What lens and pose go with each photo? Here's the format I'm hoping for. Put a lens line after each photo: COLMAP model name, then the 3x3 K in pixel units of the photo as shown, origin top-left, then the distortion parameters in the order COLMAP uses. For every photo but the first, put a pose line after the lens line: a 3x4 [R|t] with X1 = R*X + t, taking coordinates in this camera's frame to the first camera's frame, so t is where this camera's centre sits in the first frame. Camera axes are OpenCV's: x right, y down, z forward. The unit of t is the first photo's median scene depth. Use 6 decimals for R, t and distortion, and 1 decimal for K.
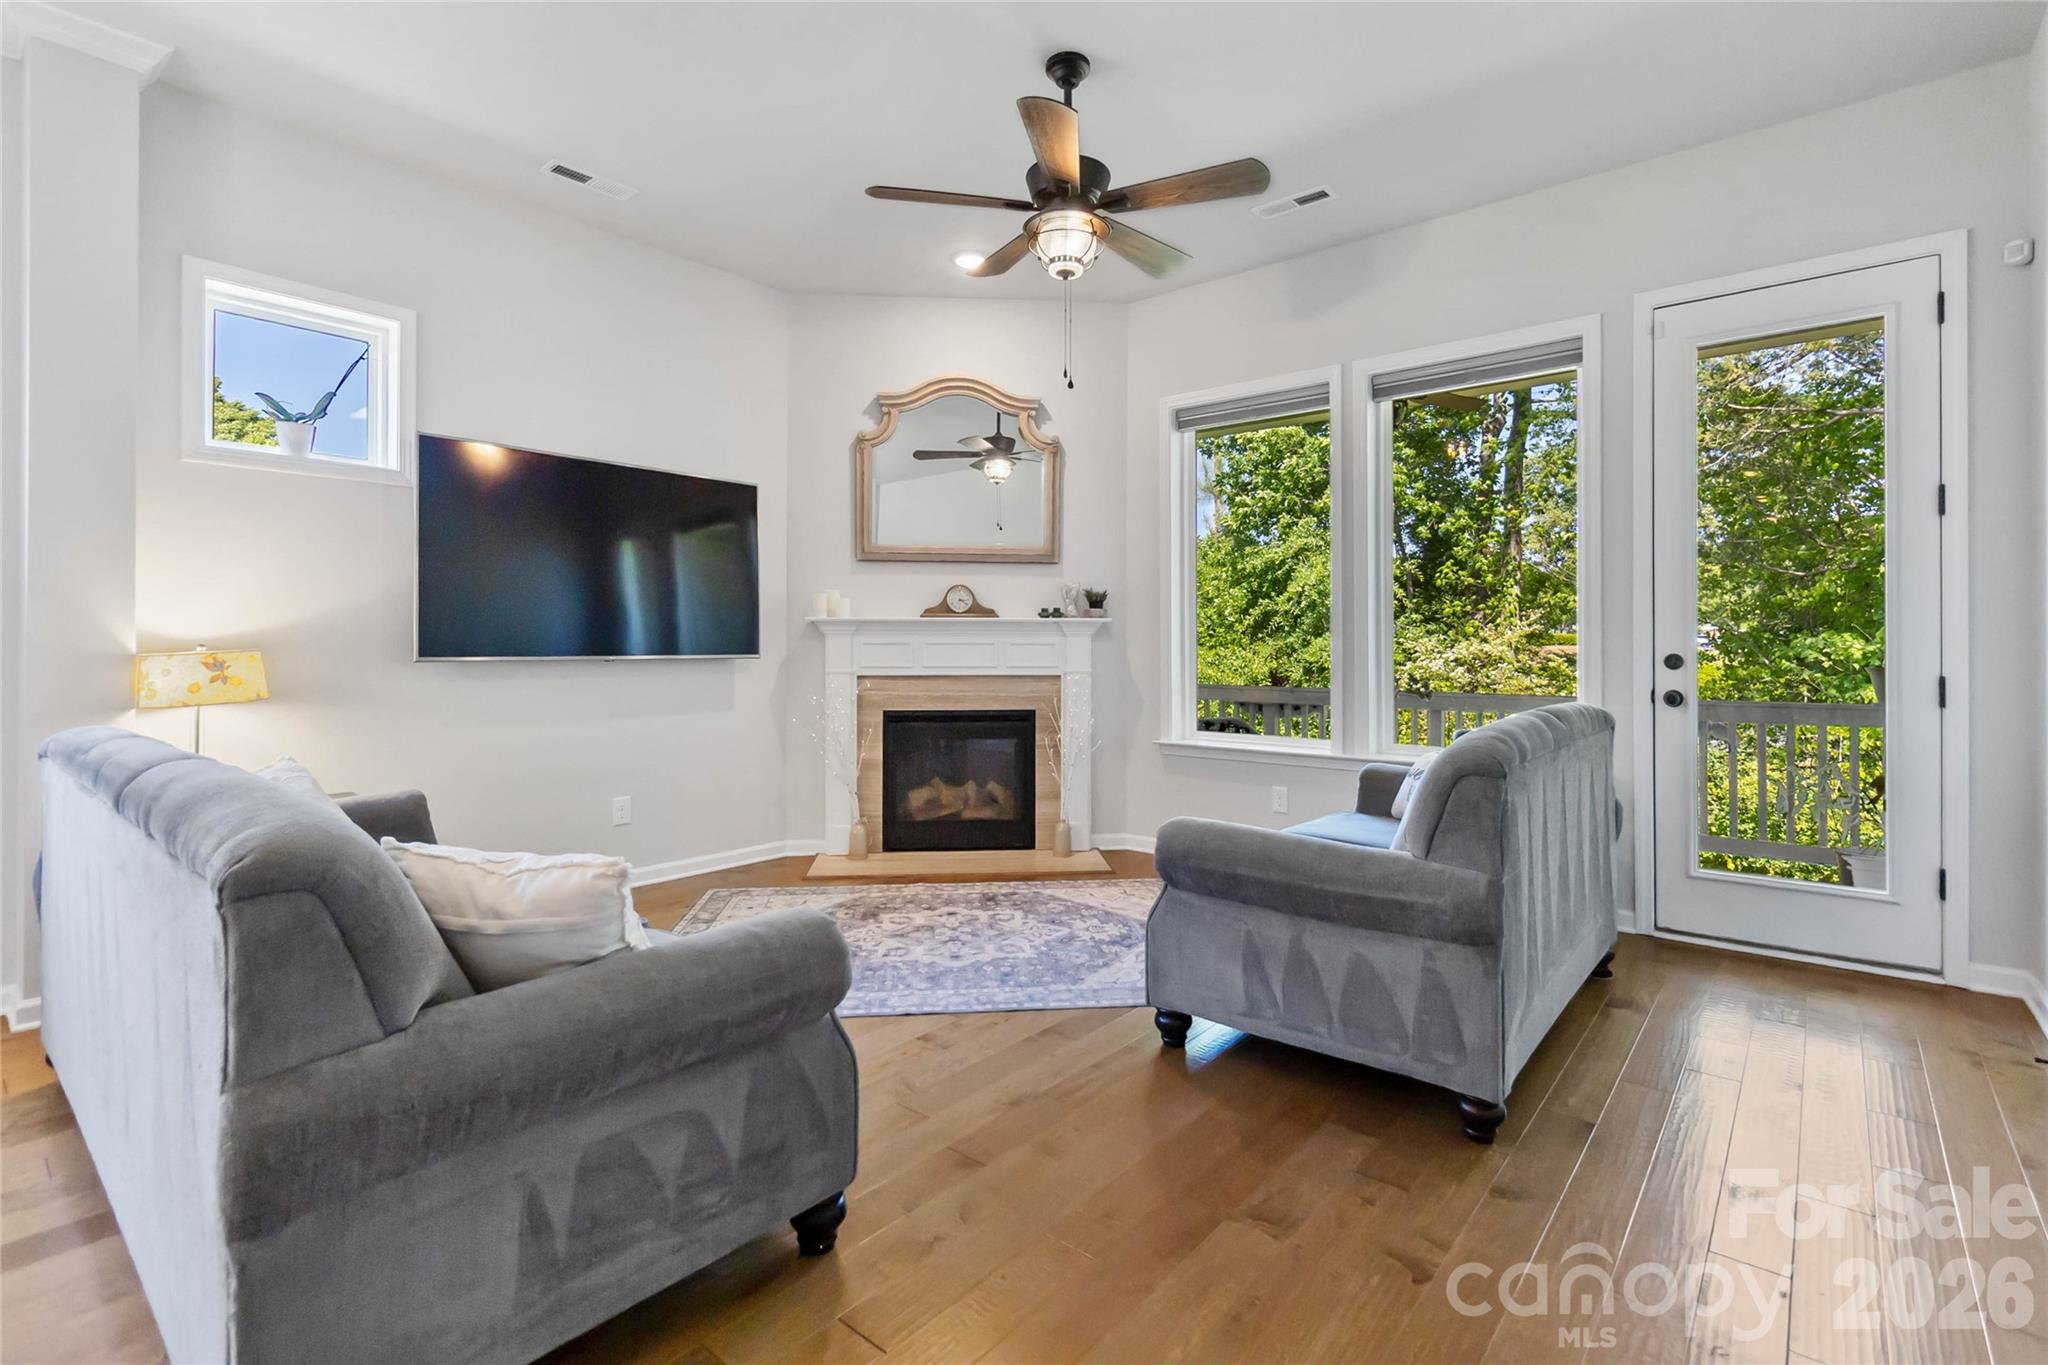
lens RADIAL K [[945.4, 0, 1028.6], [0, 945.4, 644.2], [0, 0, 1]] dist [-0.002409, -0.000170]
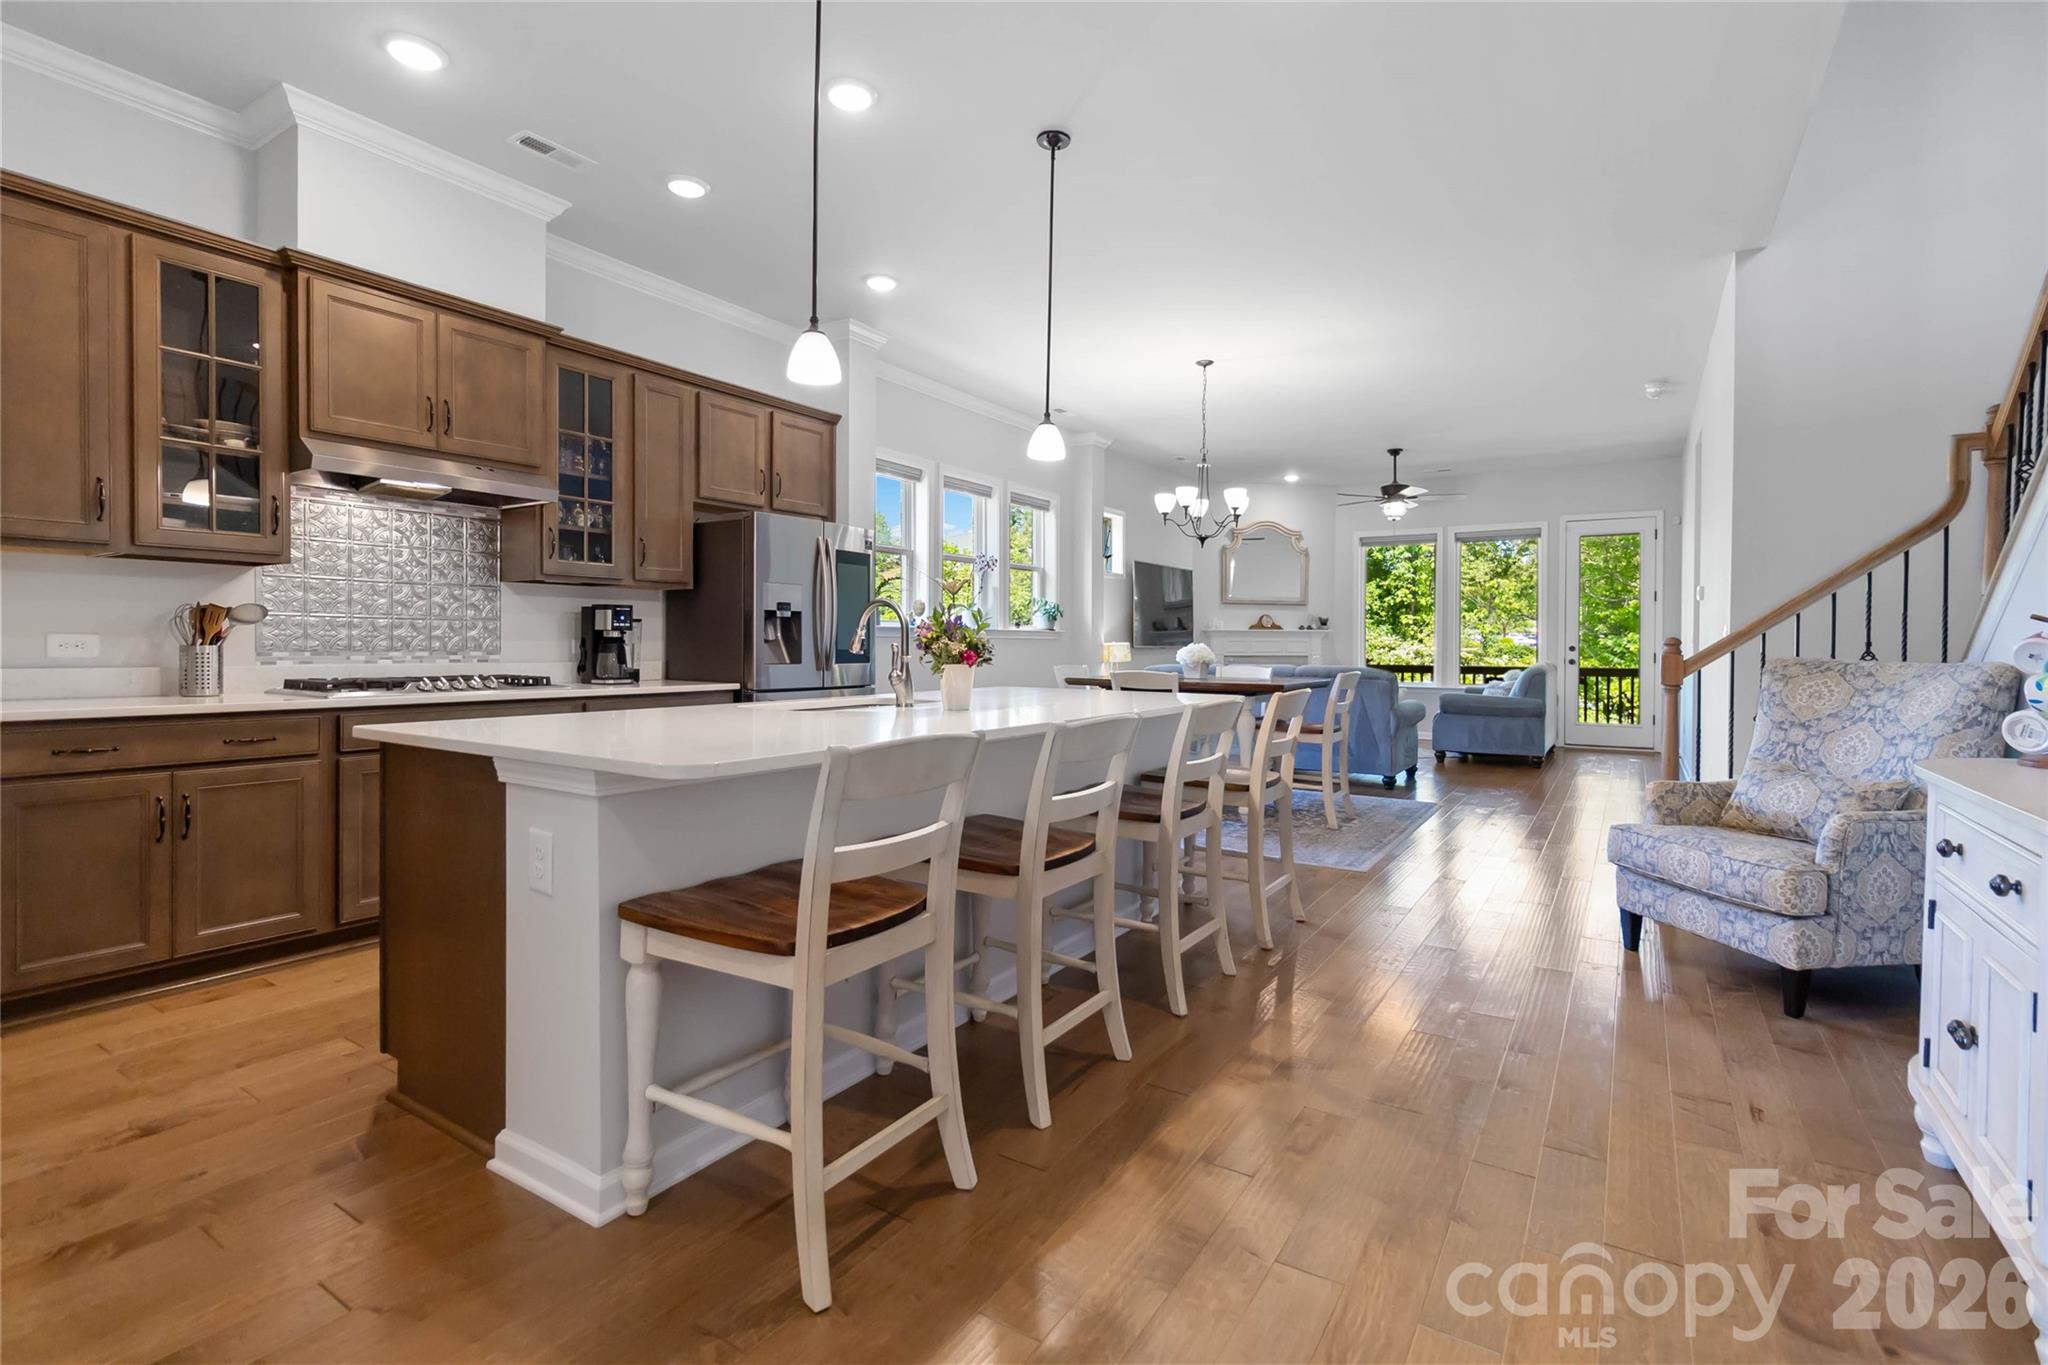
lens RADIAL K [[945.4, 0, 1036.8], [0, 945.4, 648.8], [0, 0, 1]] dist [-0.002409, -0.000170]
pose [[0.991267, 0.001044, 0.131863, -0.904381], [-0.001659, 0.999988, 0.004554, 0.007279], [-0.131856, -0.004733, 0.991258, -1.124820]]
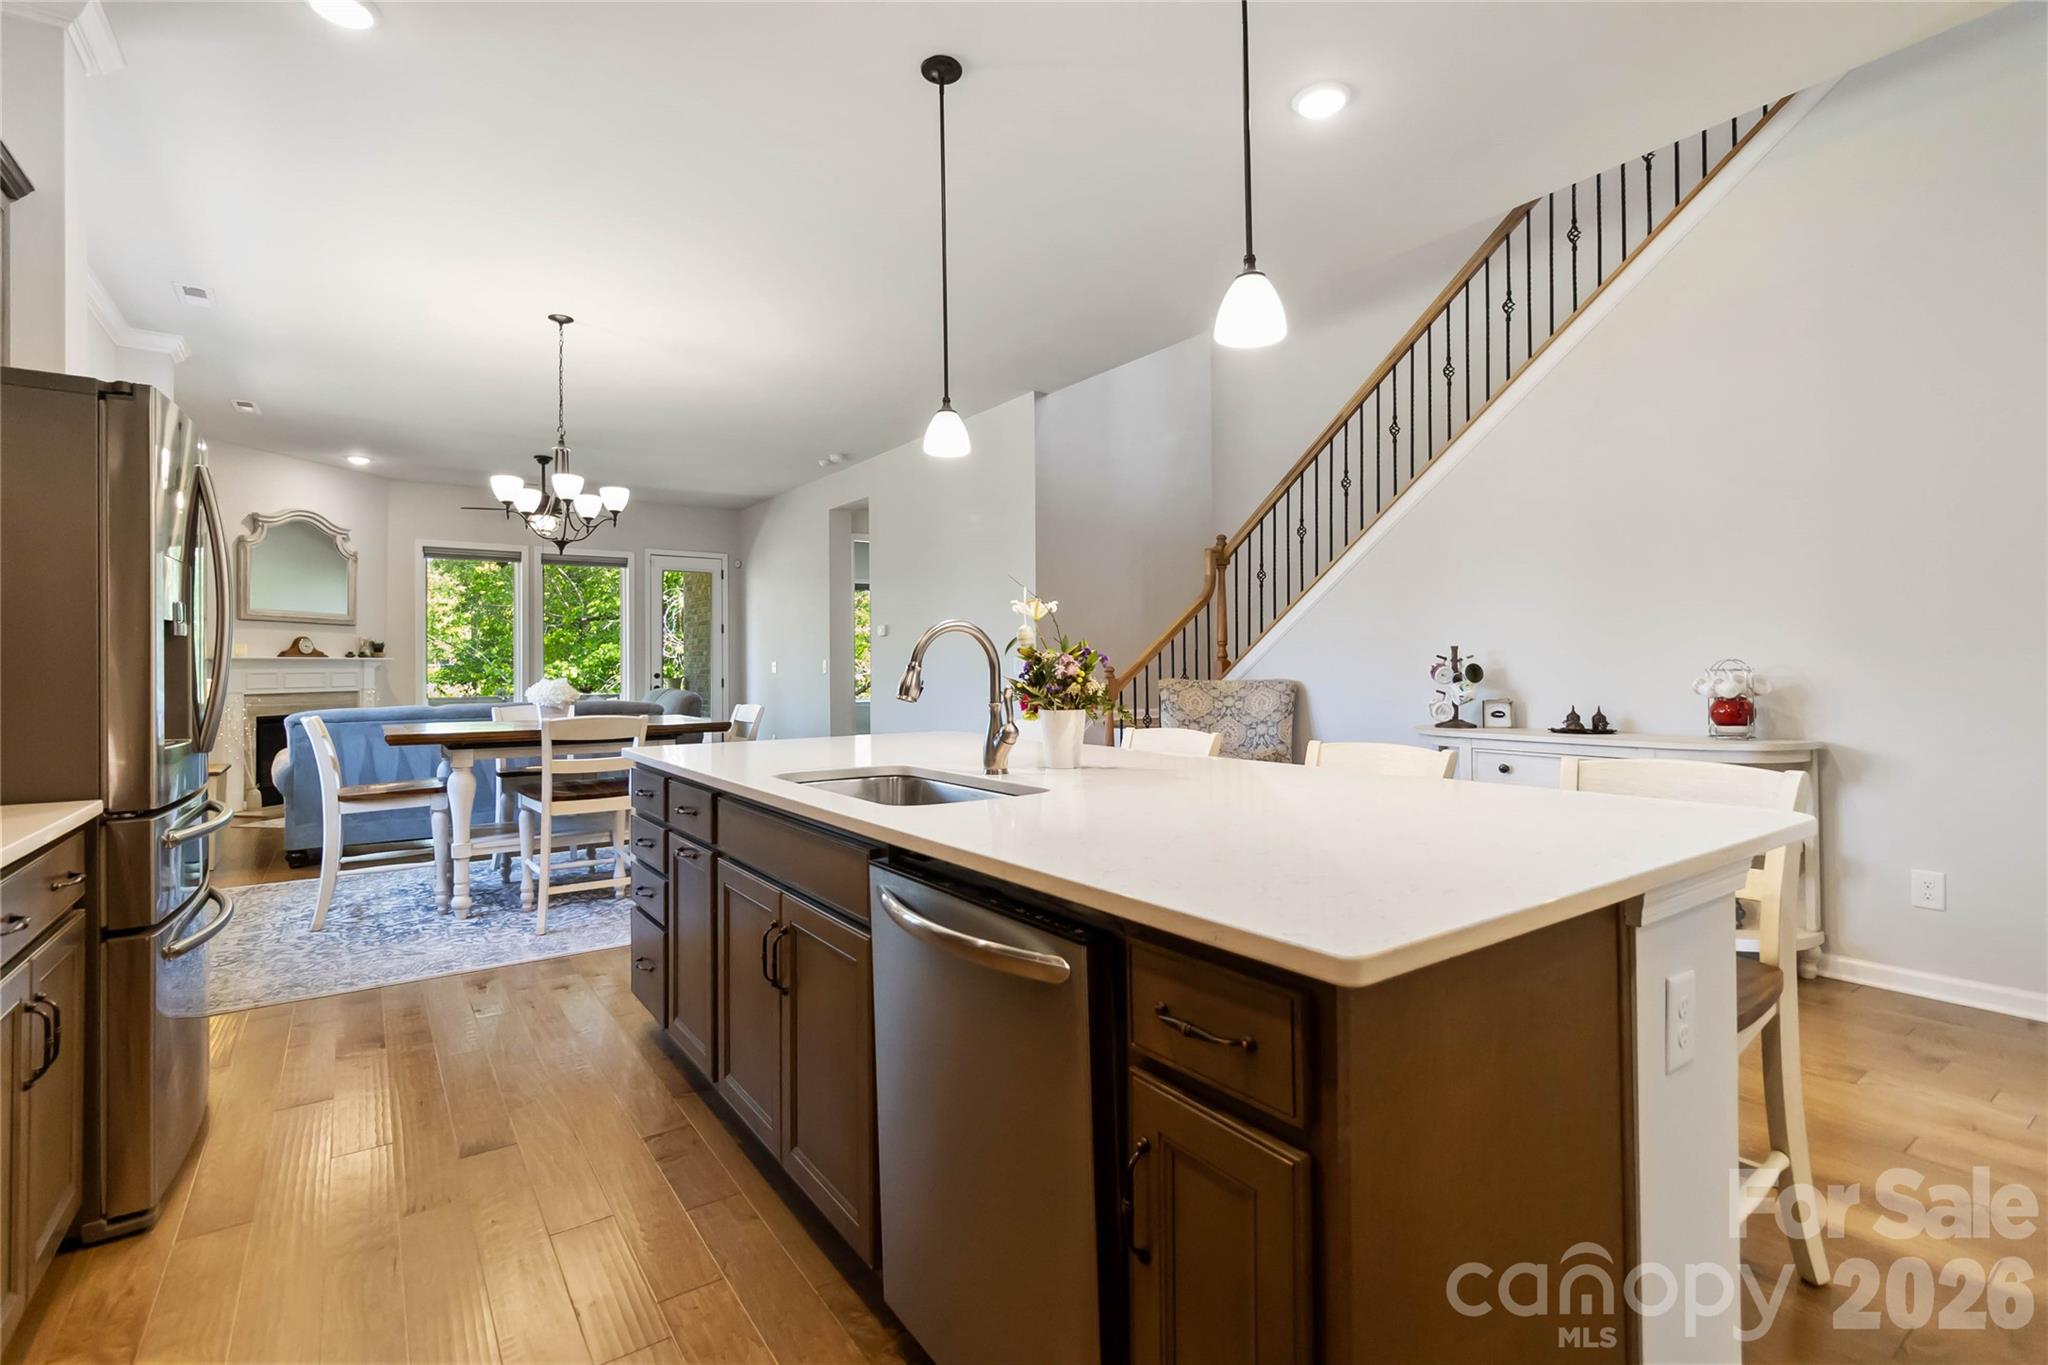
lens RADIAL K [[945.4, 0, 1031.7], [0, 945.4, 669.9], [0, 0, 1]] dist [-0.002409, -0.000170]
pose [[0.255689, -0.004701, 0.966748, -1.340180], [0.006437, 0.999974, 0.003160, -0.002893], [-0.966738, 0.005415, 0.255713, -0.632326]]
